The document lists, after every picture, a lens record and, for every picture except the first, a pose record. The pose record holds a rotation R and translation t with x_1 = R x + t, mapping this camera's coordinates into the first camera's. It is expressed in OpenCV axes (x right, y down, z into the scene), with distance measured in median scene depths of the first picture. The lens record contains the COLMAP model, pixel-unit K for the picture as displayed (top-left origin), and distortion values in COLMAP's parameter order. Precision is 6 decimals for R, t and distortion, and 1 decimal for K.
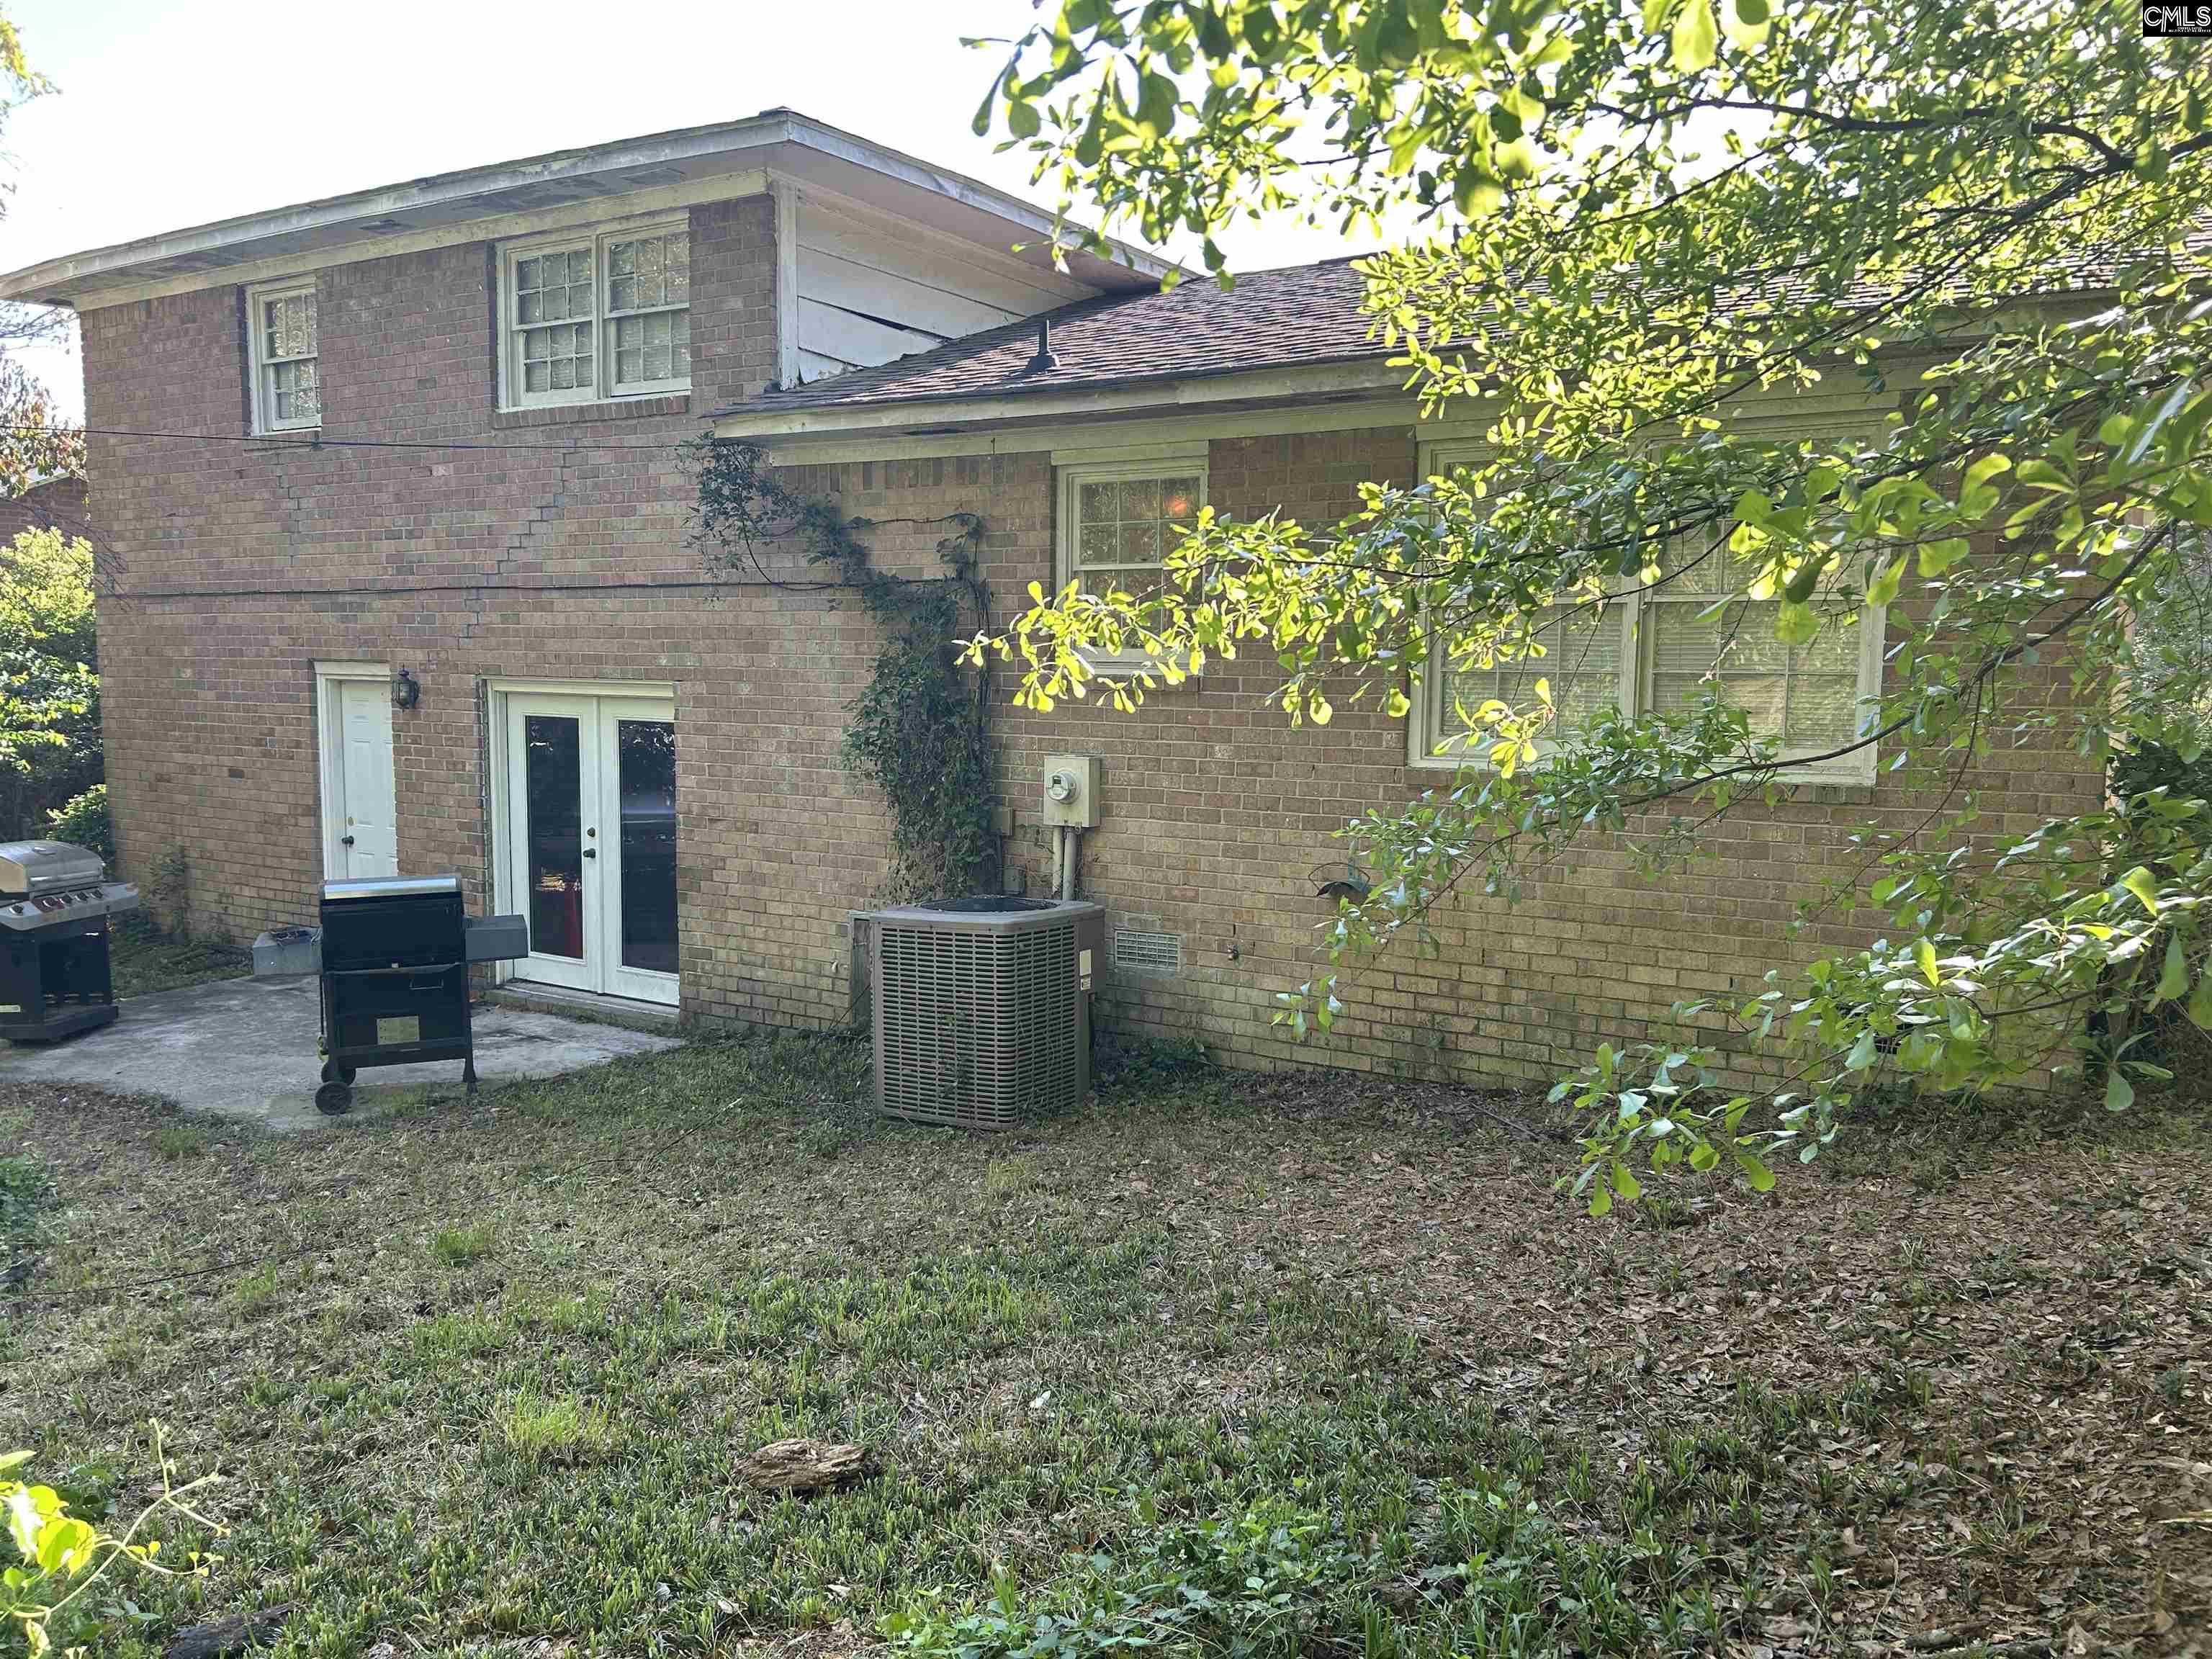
lens RADIAL K [[1665.7, 0, 1117.0], [0, 1665.7, 842.7], [0, 0, 1]] dist [0.044971, -0.056803]
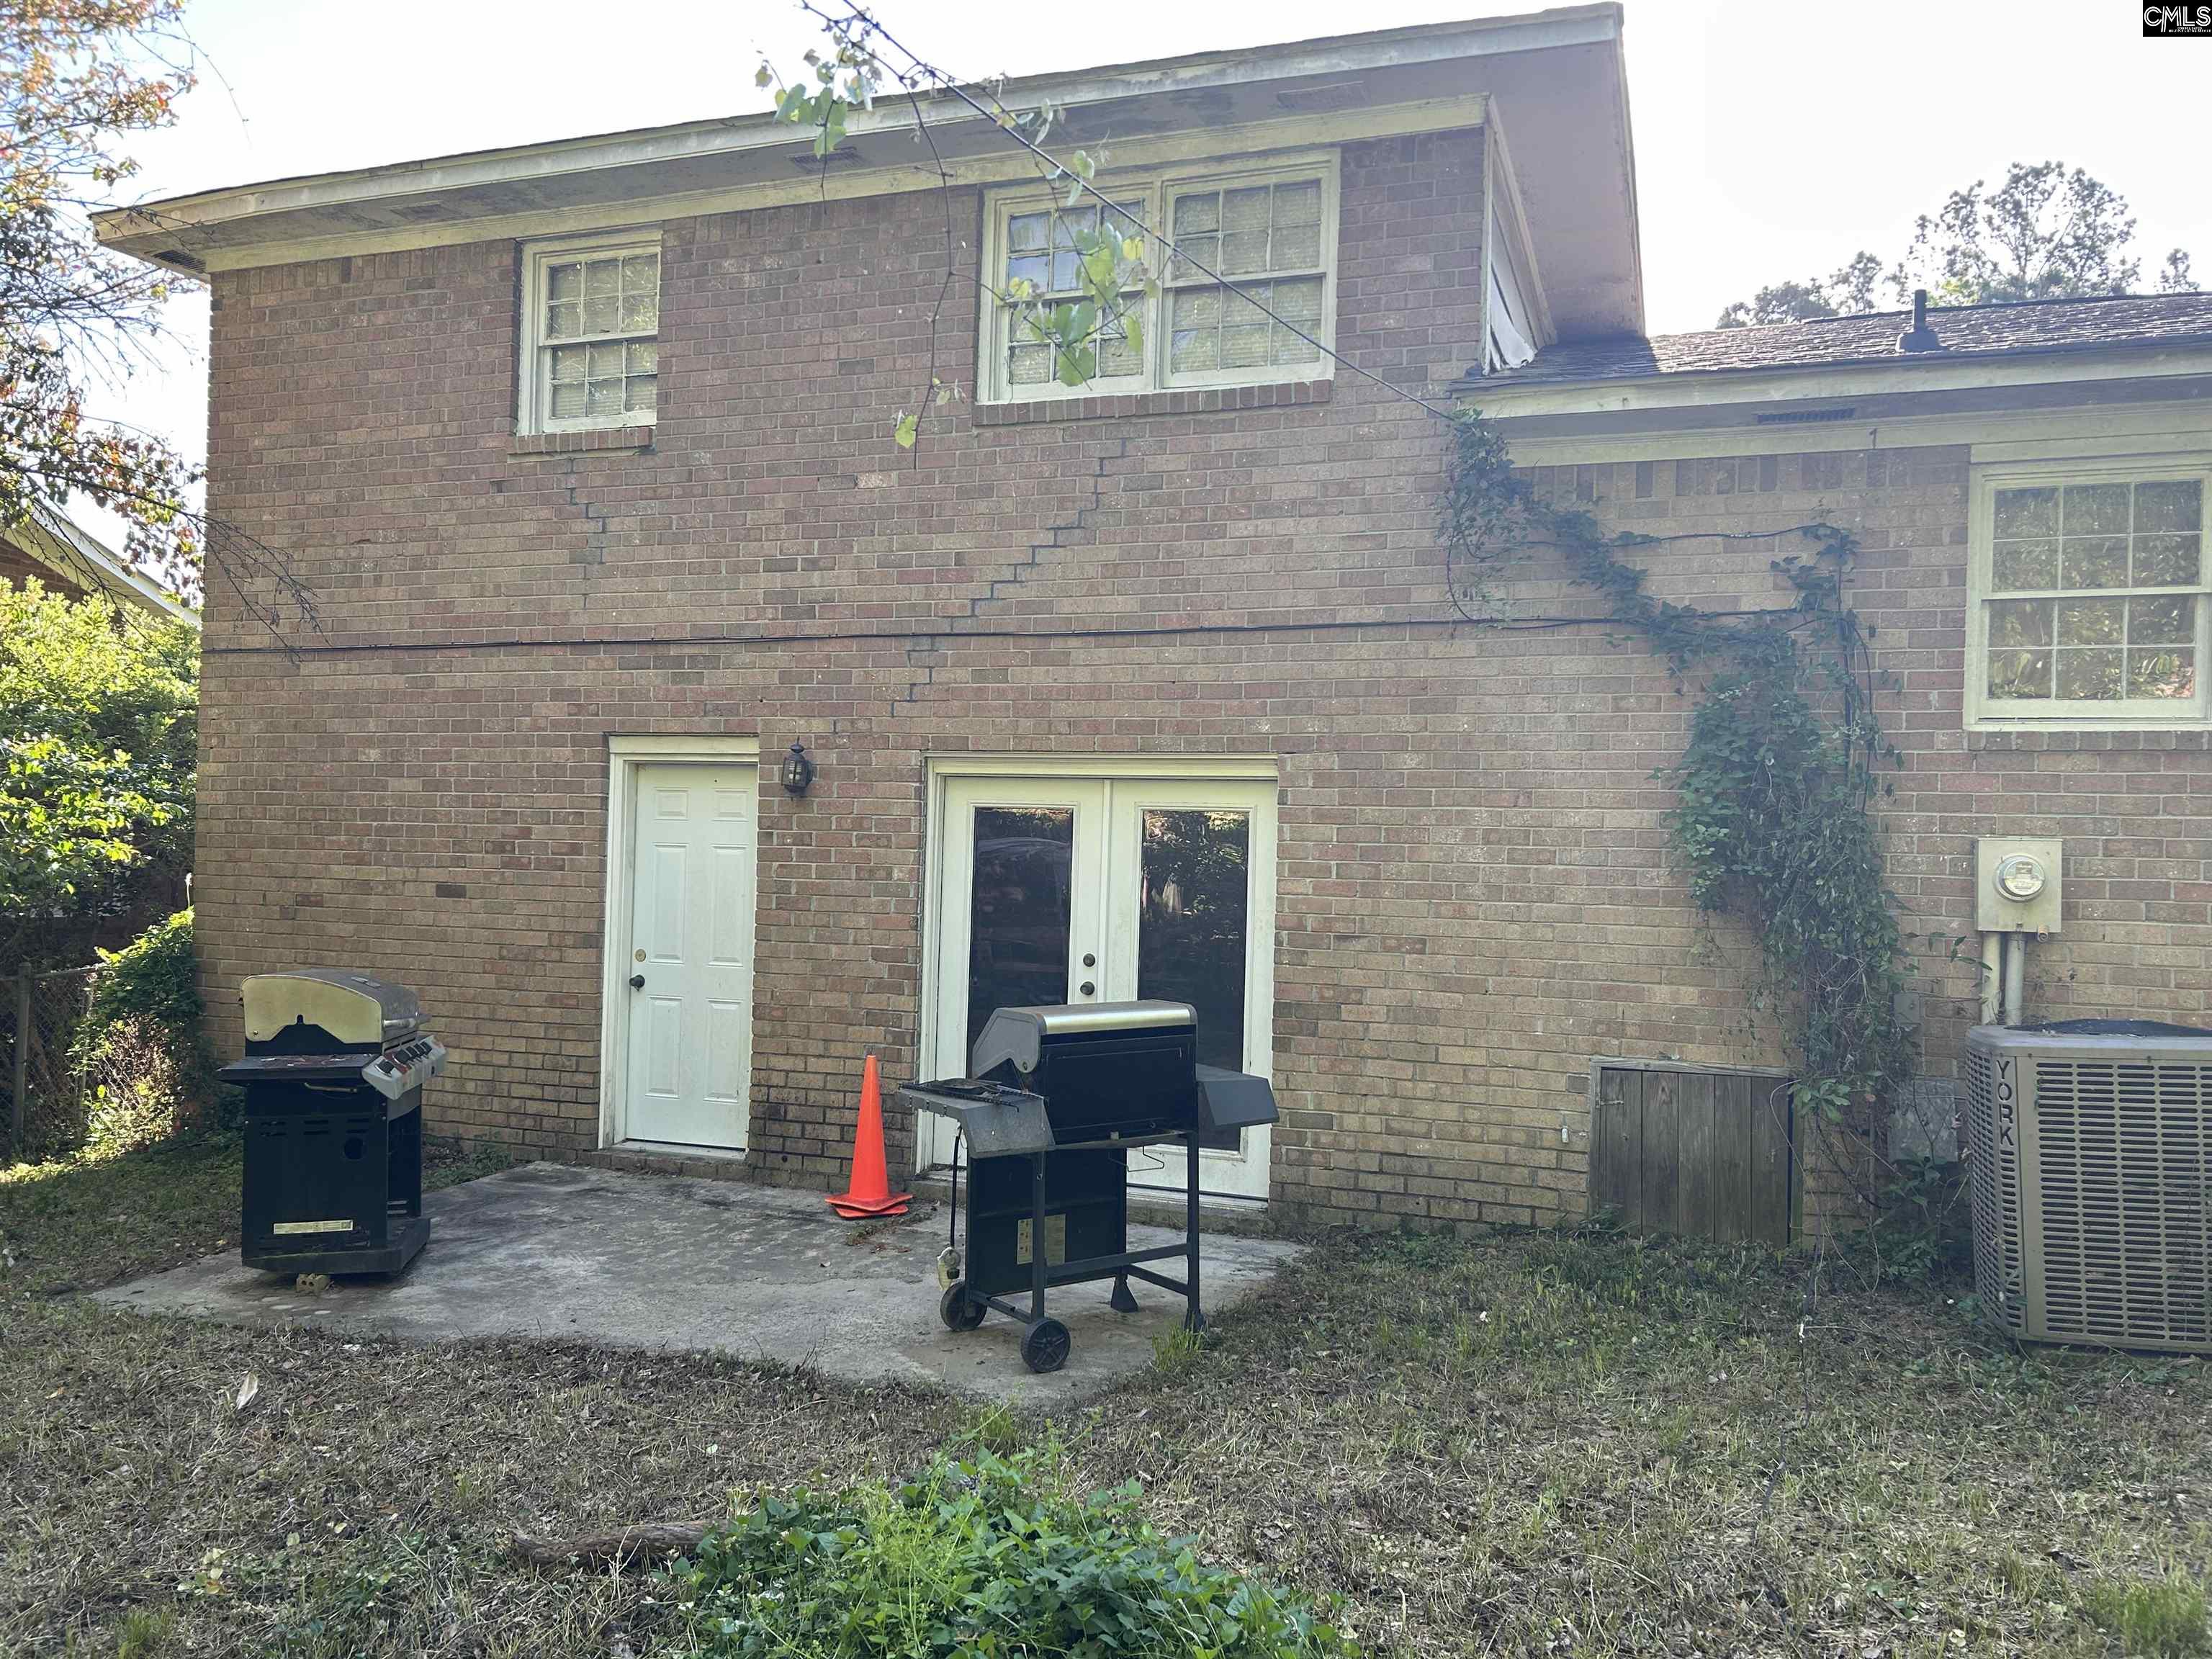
lens RADIAL K [[1671.8, 0, 1080.6], [0, 1671.8, 830.0], [0, 0, 1]] dist [0.078820, -0.094620]
pose [[0.979372, 0.017433, 0.201314, -0.469654], [0.007239, 0.992605, -0.121175, 0.026269], [-0.201937, 0.120133, 0.972003, 0.271371]]
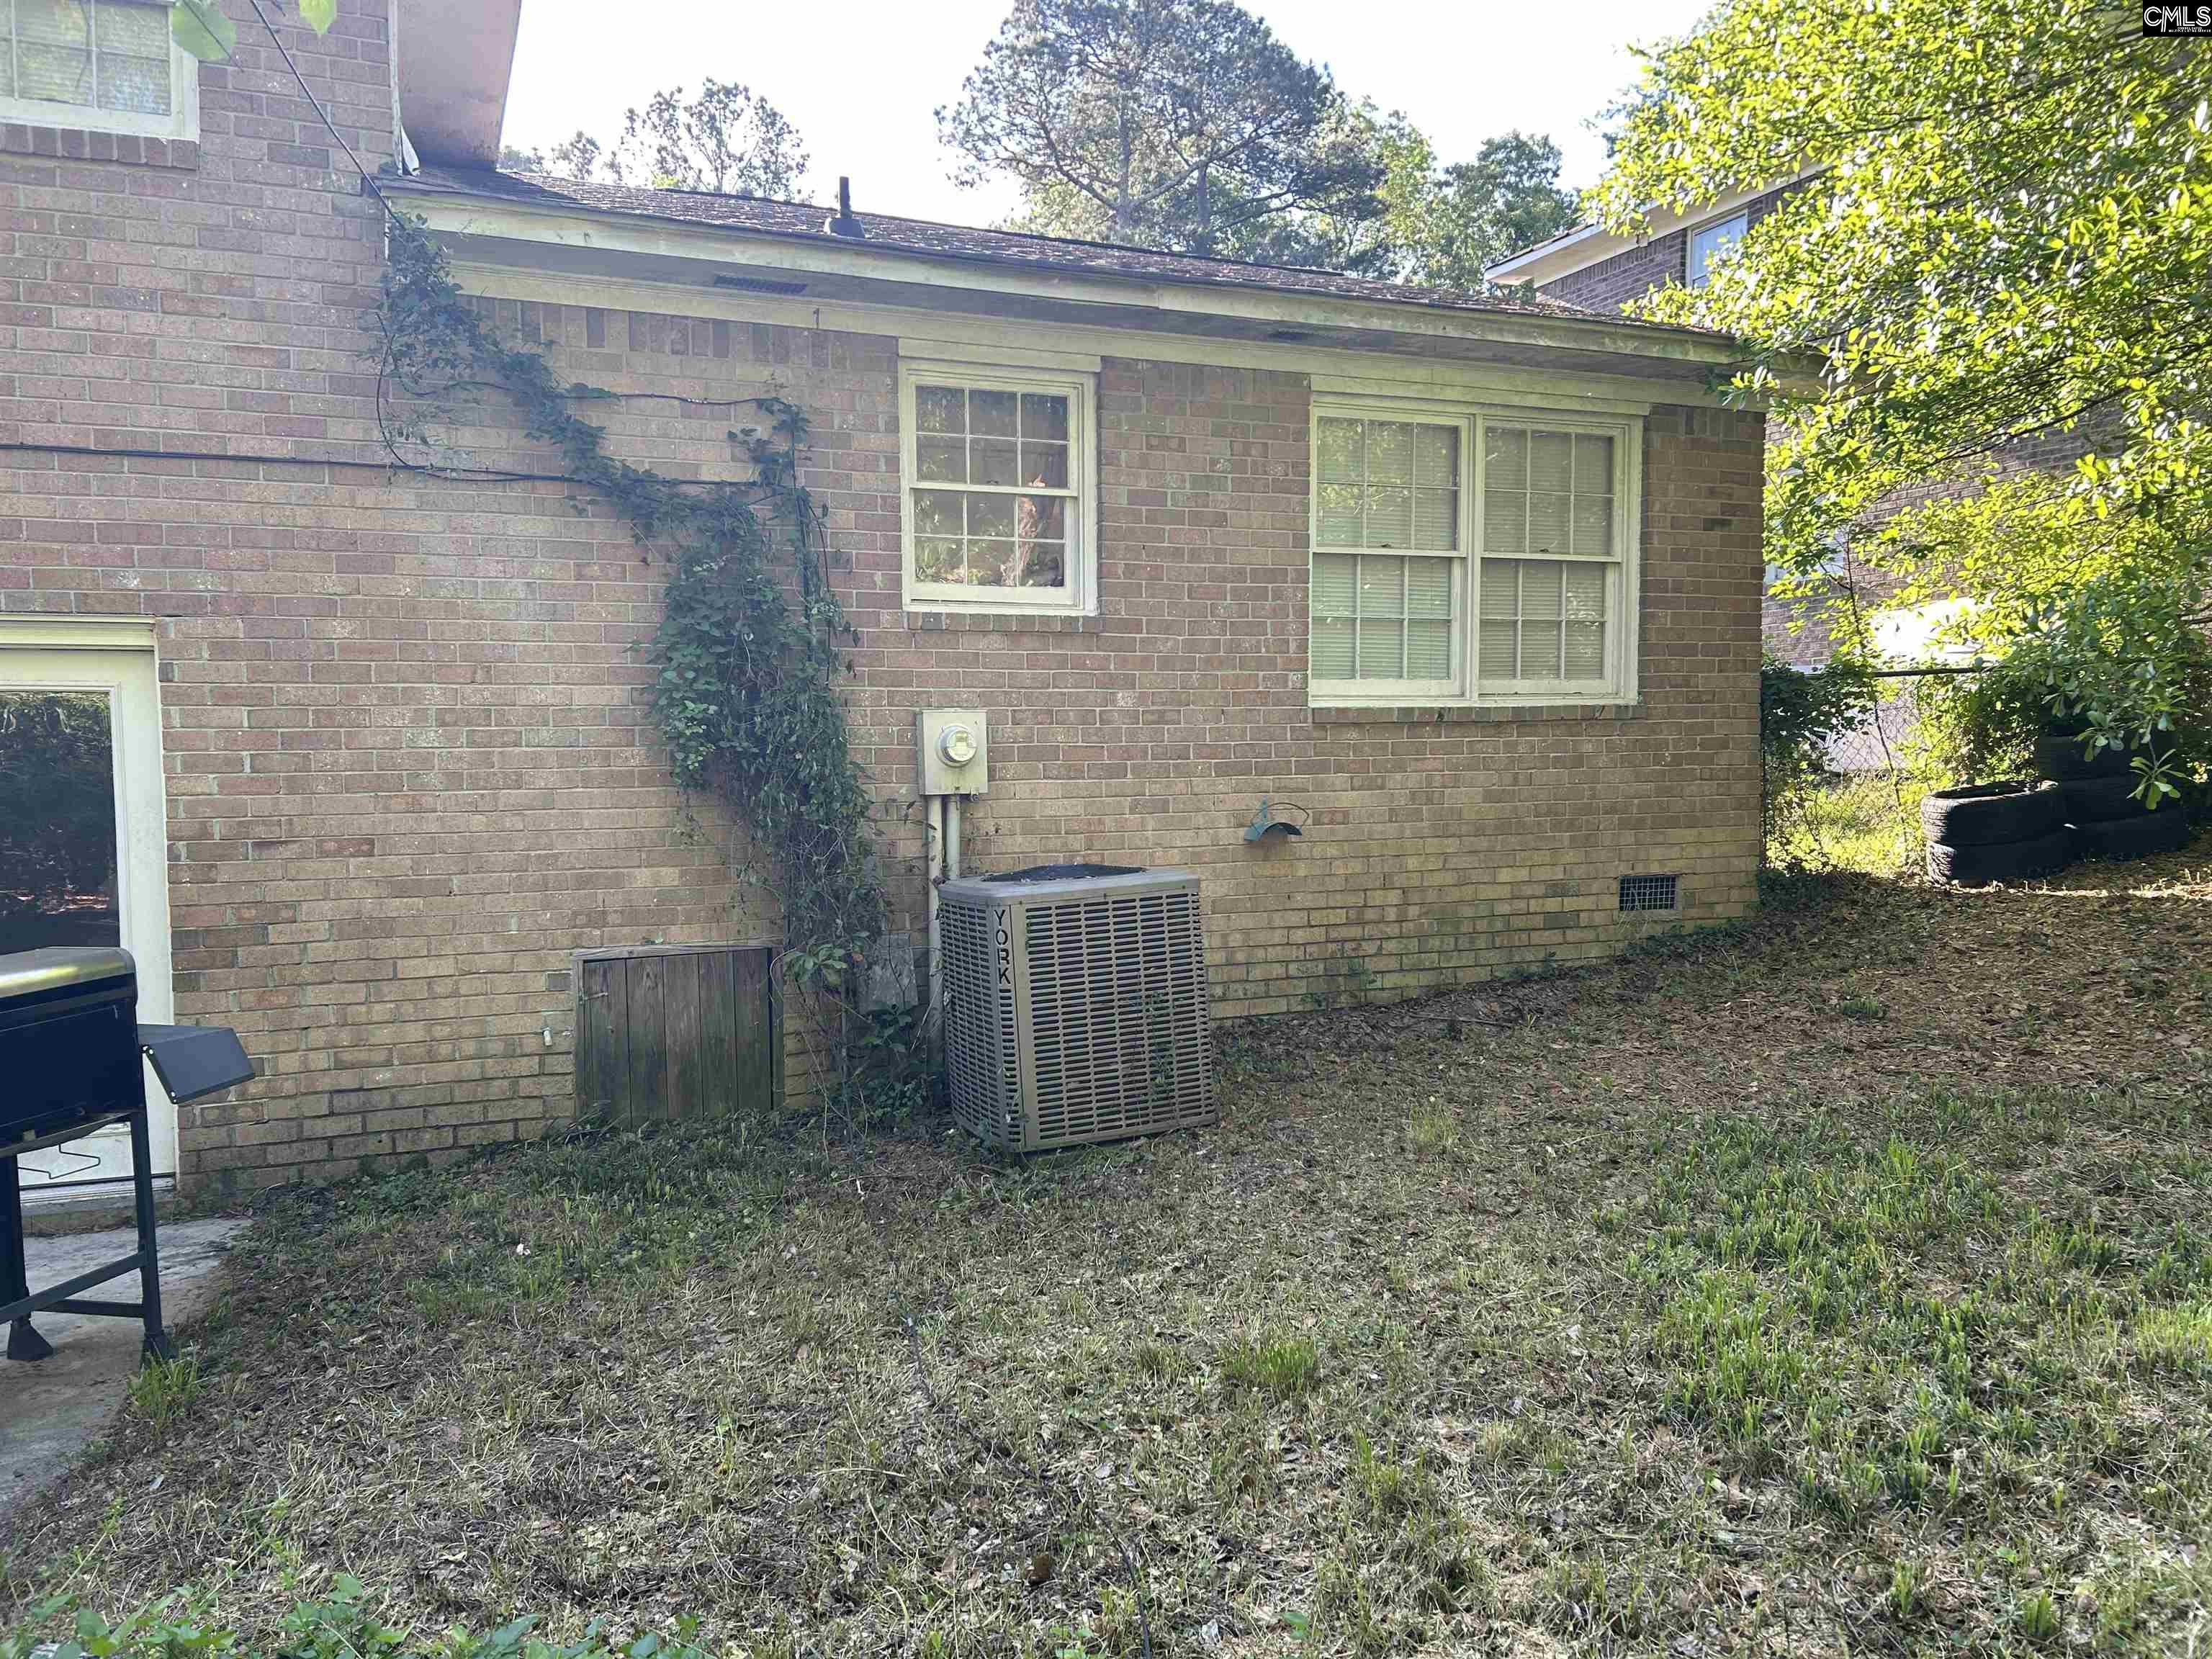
lens RADIAL K [[1665.7, 0, 1117.0], [0, 1665.7, 842.7], [0, 0, 1]] dist [0.044971, -0.056803]
pose [[0.571310, -0.065006, 0.818156, -0.524401], [0.105203, 0.994435, 0.005549, 0.014199], [-0.813964, 0.082903, 0.574969, 0.363314]]
